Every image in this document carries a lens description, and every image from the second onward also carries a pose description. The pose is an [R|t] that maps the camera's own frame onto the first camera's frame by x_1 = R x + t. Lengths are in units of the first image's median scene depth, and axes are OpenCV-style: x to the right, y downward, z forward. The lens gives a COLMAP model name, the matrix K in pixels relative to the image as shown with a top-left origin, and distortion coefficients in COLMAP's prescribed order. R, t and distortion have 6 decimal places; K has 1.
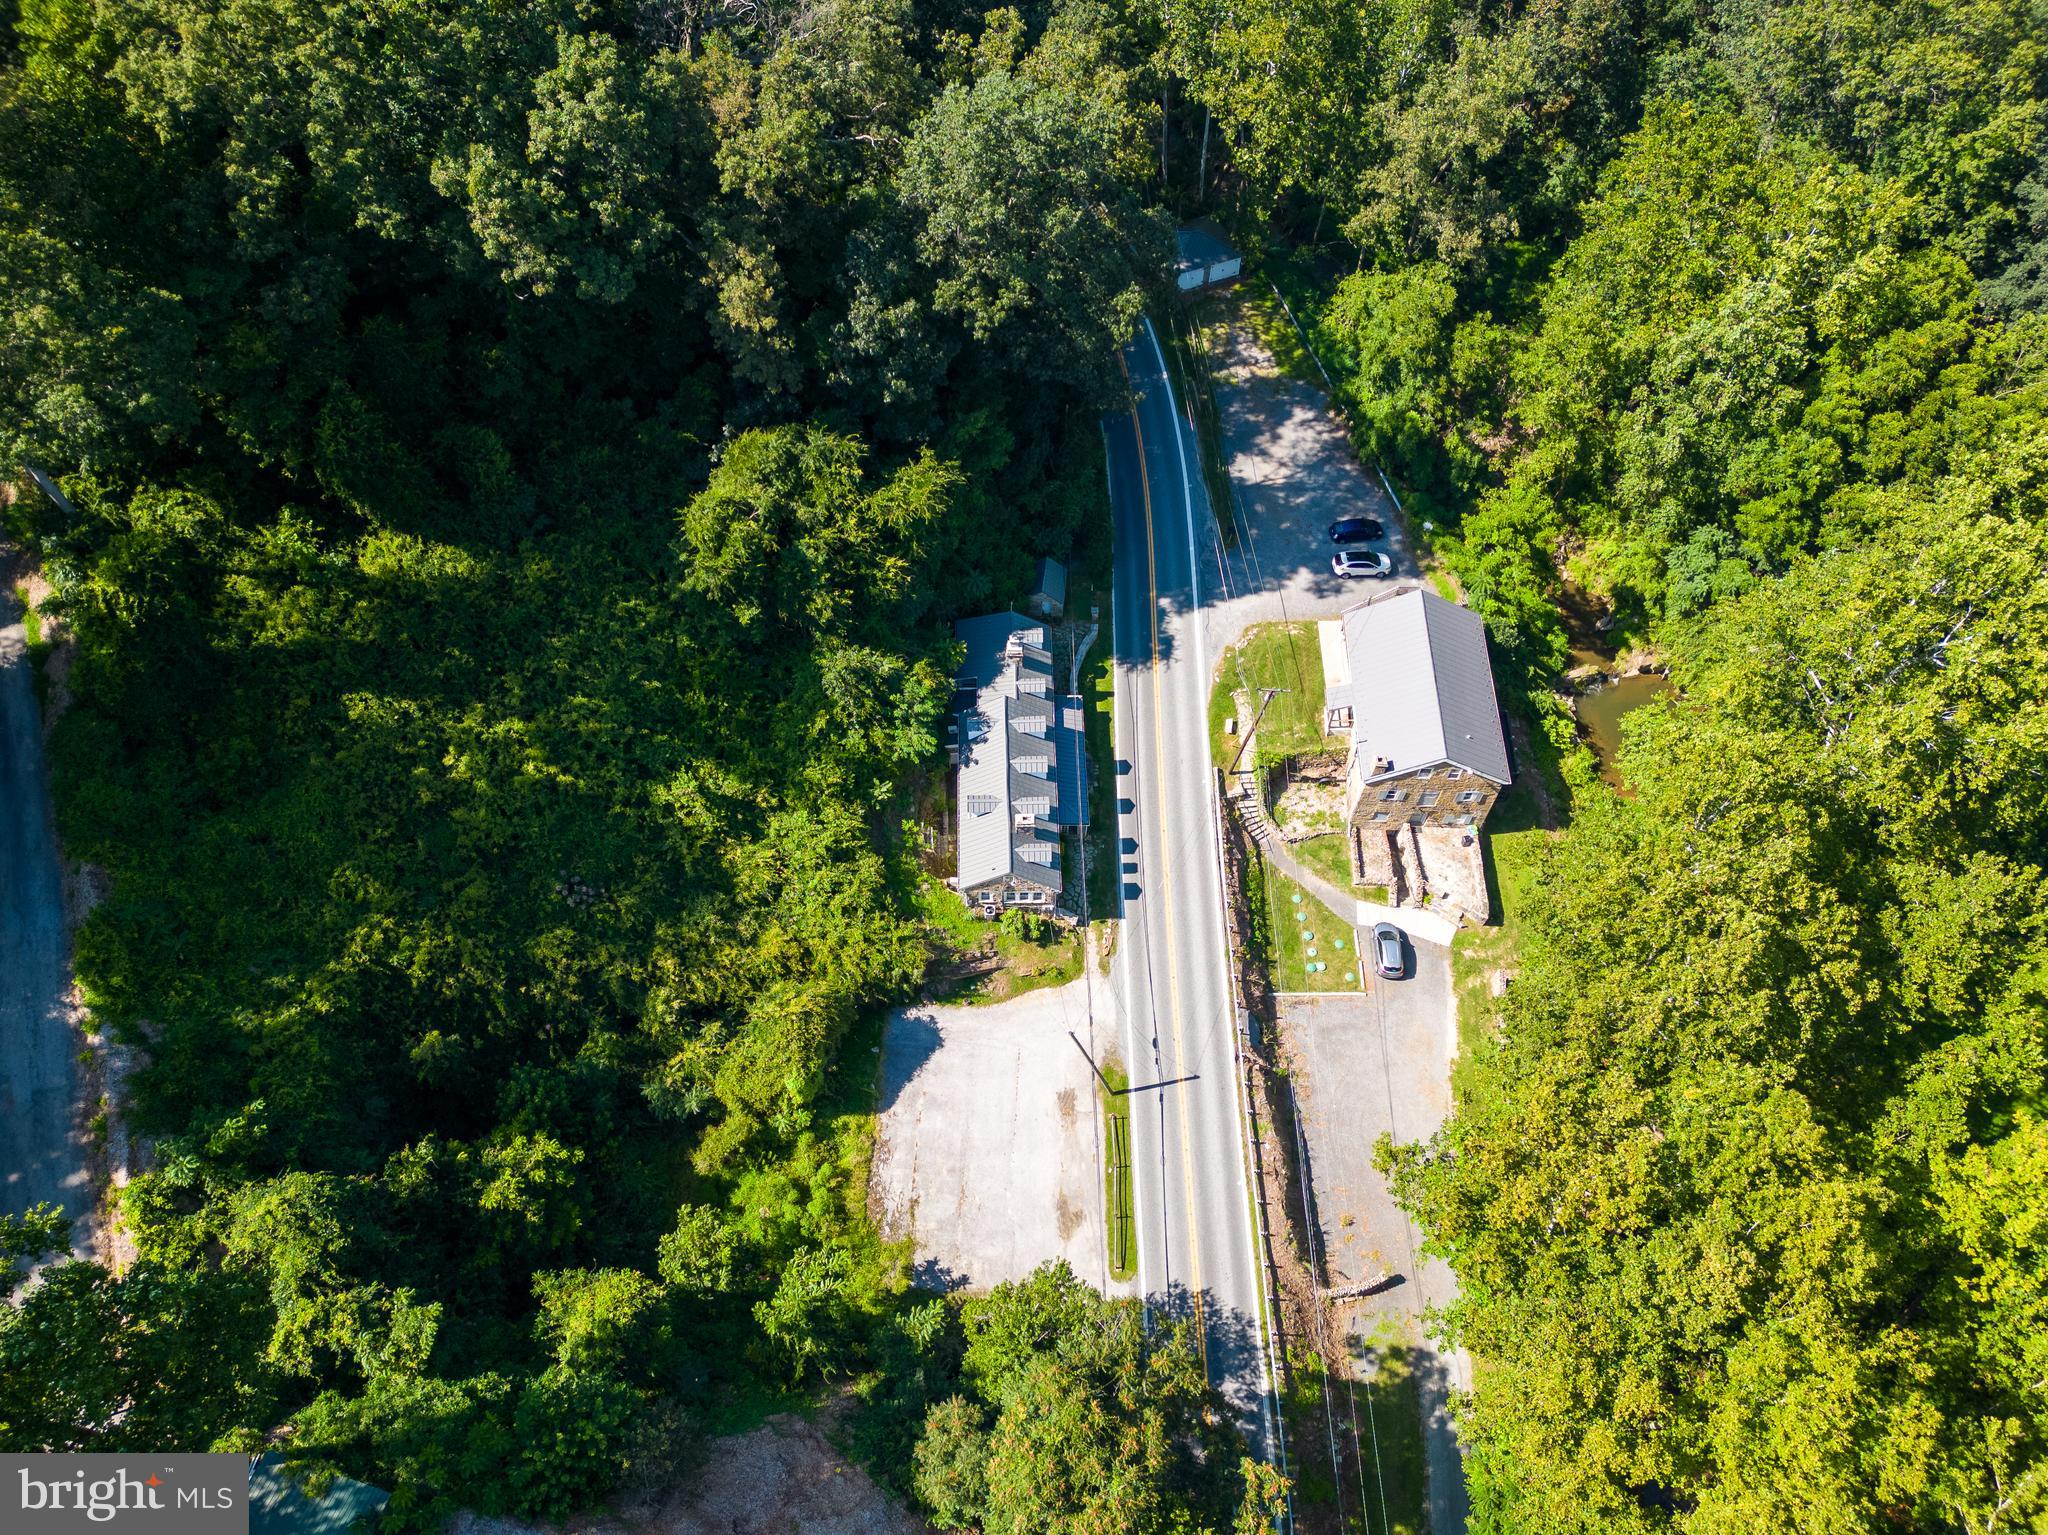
lens RADIAL K [[1429.4, 0, 1029.9], [0, 1429.4, 763.9], [0, 0, 1]] dist [0.095992, -0.108592]
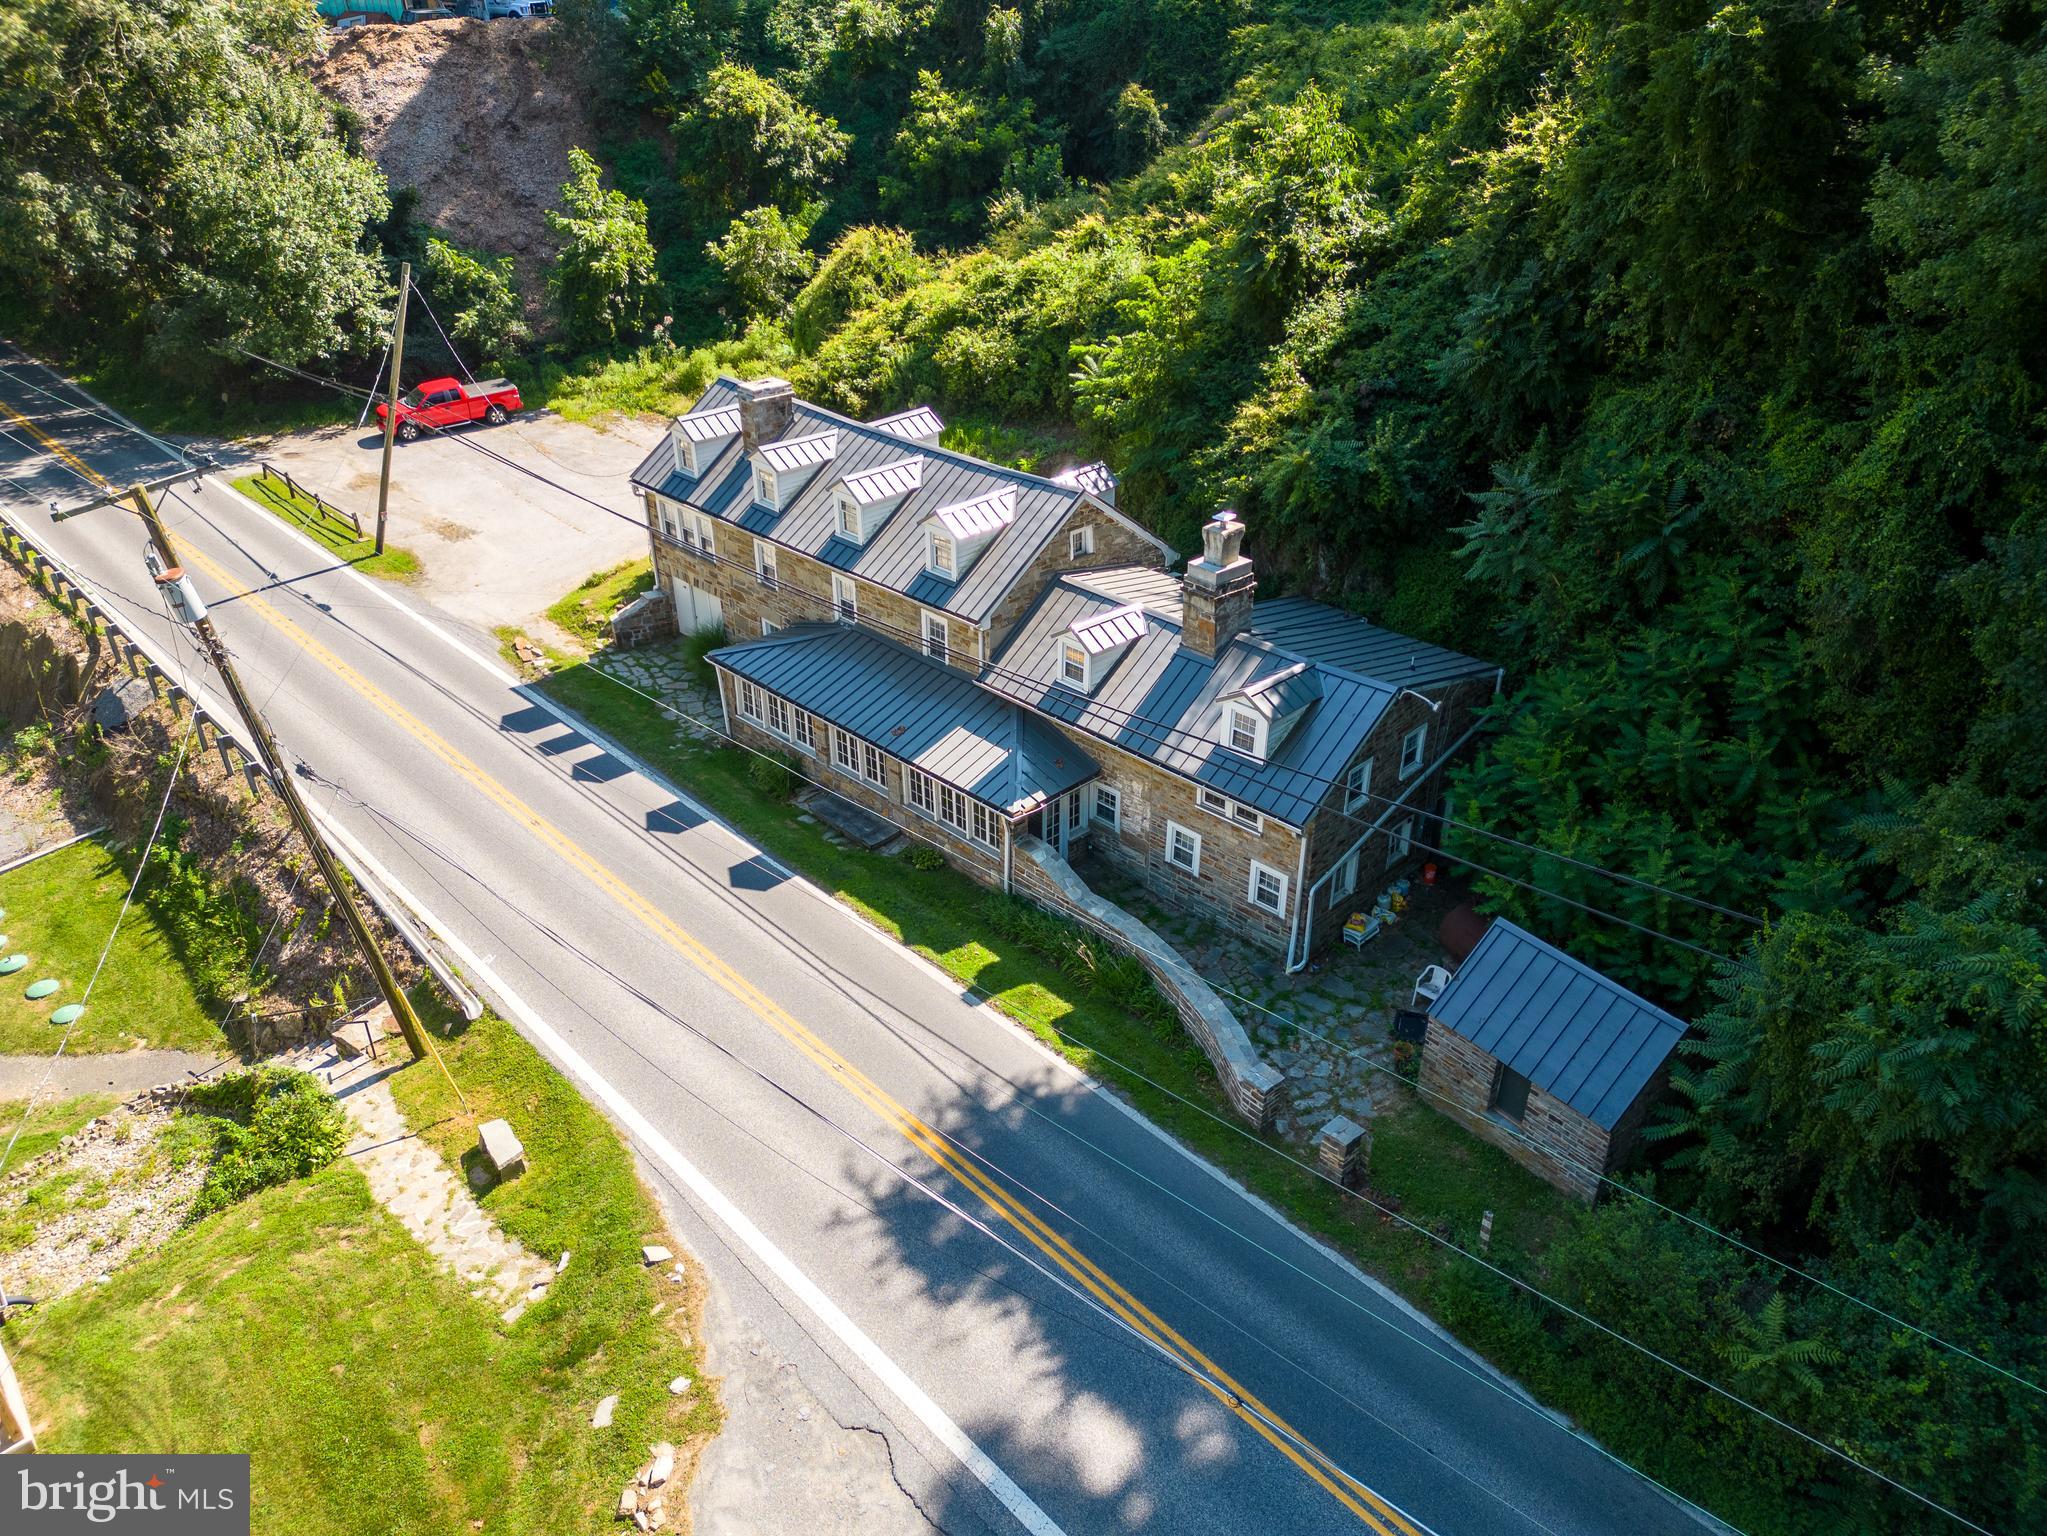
lens RADIAL K [[1428.7, 0, 1029.4], [0, 1428.7, 764.4], [0, 0, 1]] dist [0.095992, -0.108592]
pose [[-0.725435, 0.338274, -0.599429, 0.218552], [-0.573372, 0.184790, 0.798183, -0.305093], [0.380773, 0.922726, 0.059904, 1.085029]]
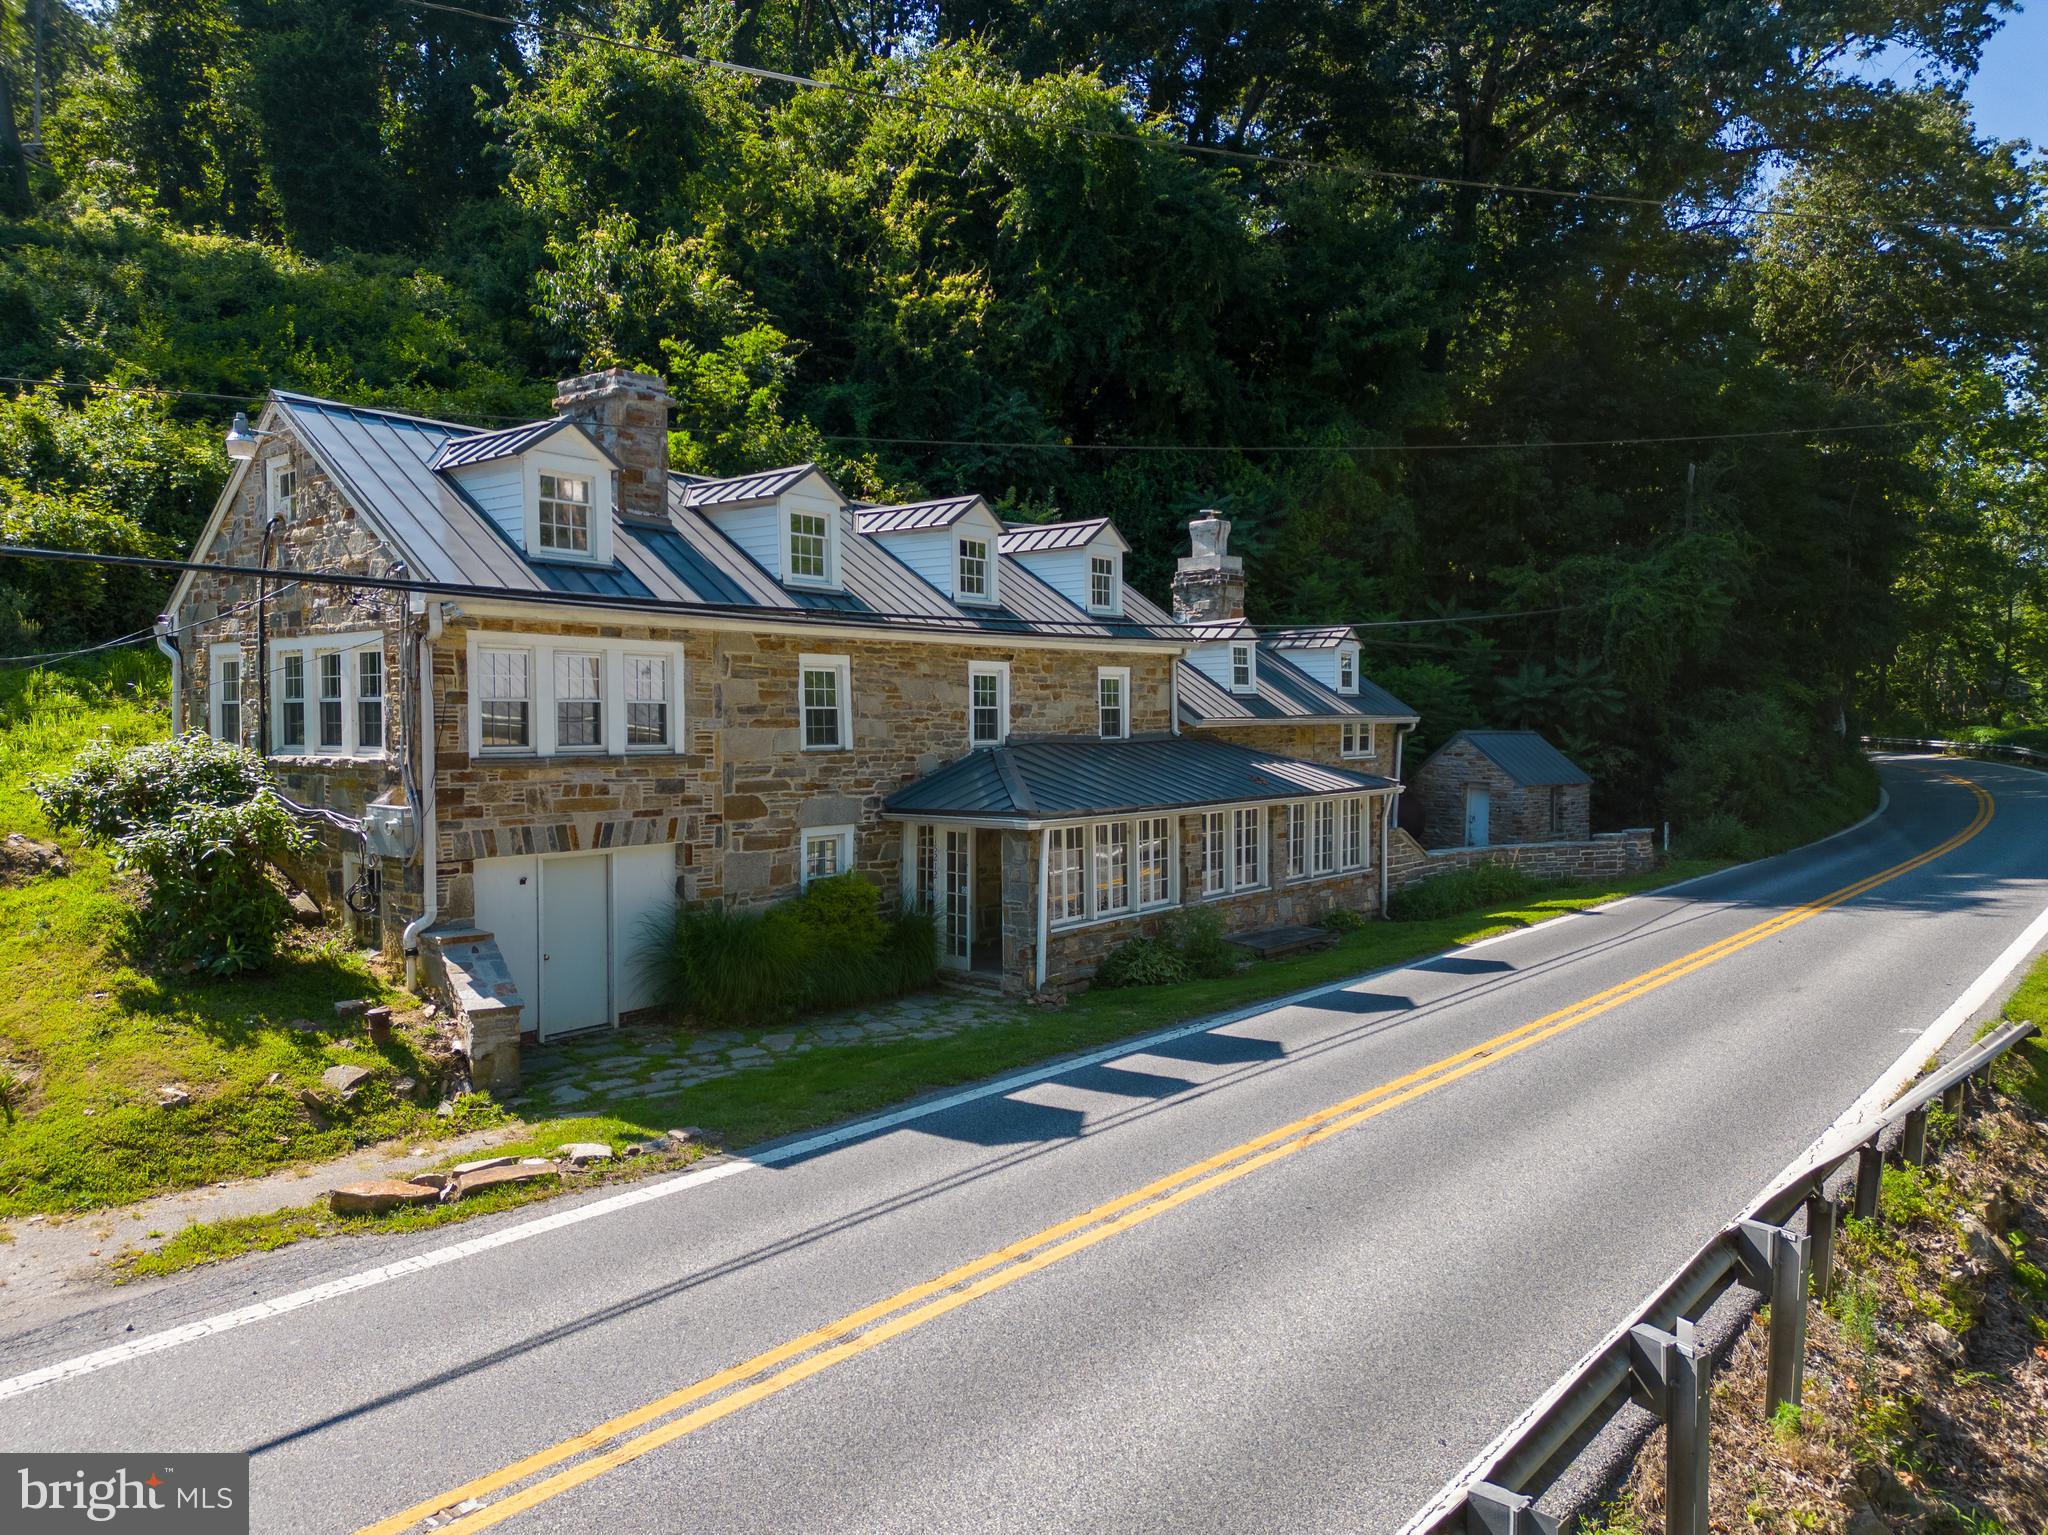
lens RADIAL K [[1429.4, 0, 1029.9], [0, 1429.4, 763.9], [0, 0, 1]] dist [0.095992, -0.108592]
pose [[0.766701, 0.021929, -0.641629, 0.162539], [-0.534703, 0.574963, -0.619282, 0.156256], [0.355333, 0.817885, 0.452551, 0.957814]]
